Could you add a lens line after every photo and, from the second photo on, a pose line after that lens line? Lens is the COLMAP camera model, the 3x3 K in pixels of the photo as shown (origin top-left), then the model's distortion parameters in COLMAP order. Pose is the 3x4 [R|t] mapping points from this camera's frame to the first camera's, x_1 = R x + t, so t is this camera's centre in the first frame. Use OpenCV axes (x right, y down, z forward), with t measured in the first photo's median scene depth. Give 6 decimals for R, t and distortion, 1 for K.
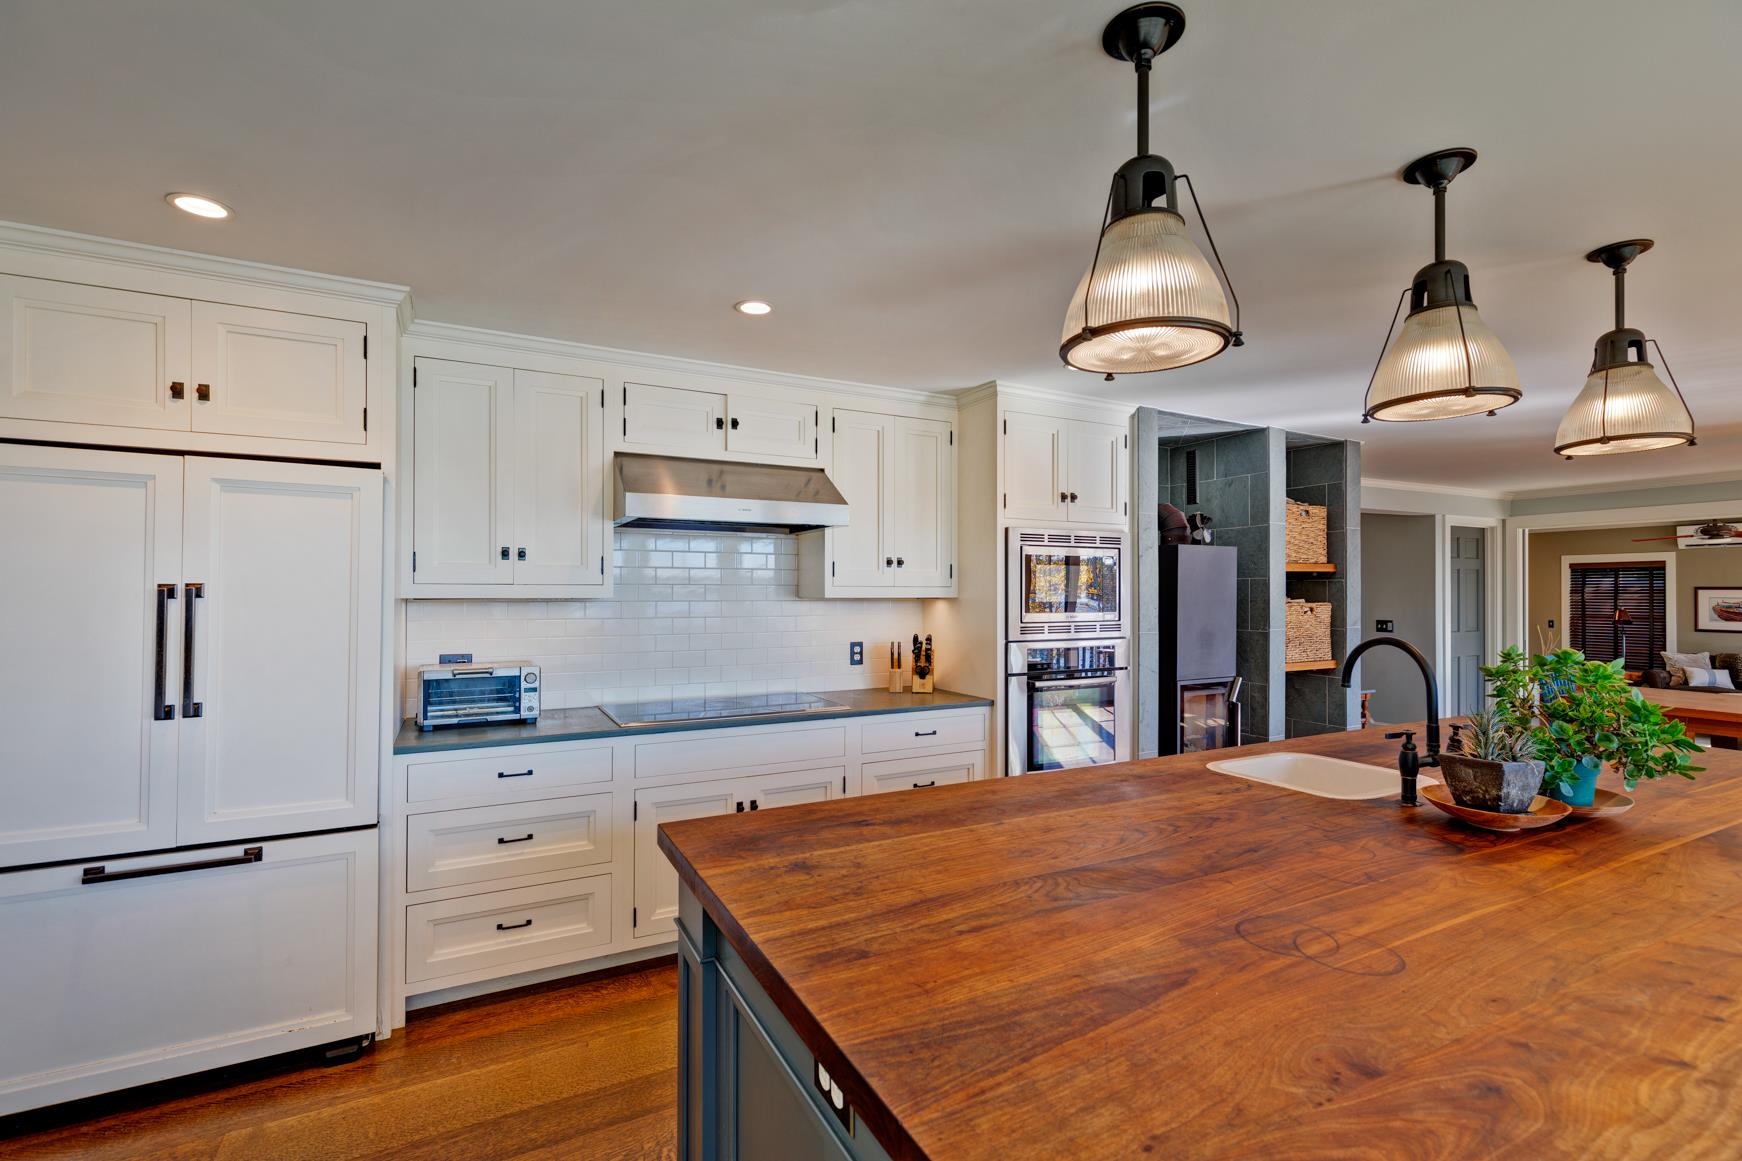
lens RADIAL K [[787.5, 0, 870.0], [0, 787.5, 581.1], [0, 0, 1]] dist [-0.001129, -0.000154]
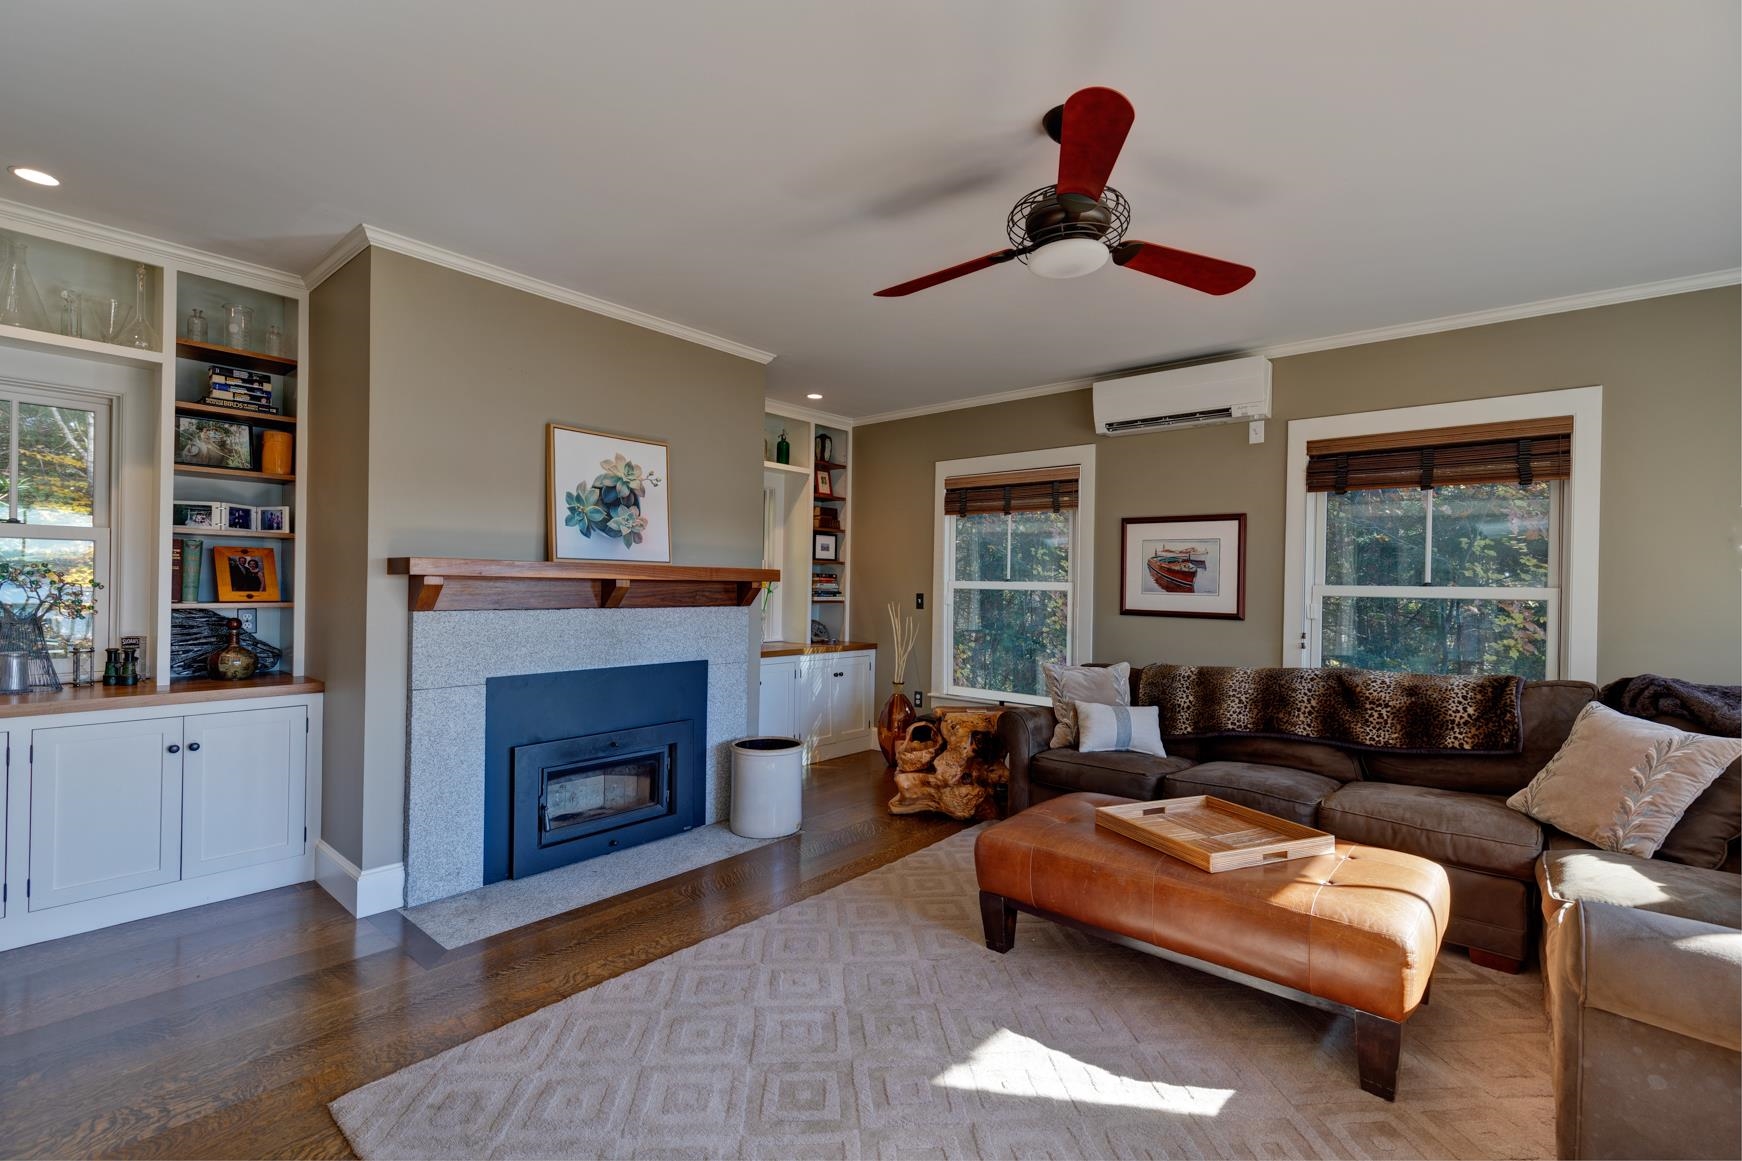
lens RADIAL K [[787.5, 0, 868.3], [0, 787.5, 584.6], [0, 0, 1]] dist [-0.001129, -0.000154]
pose [[0.930257, 0.014648, 0.366616, 0.755301], [-0.020801, 0.999701, 0.012840, 0.044137], [-0.366318, -0.019570, 0.930284, 0.636566]]
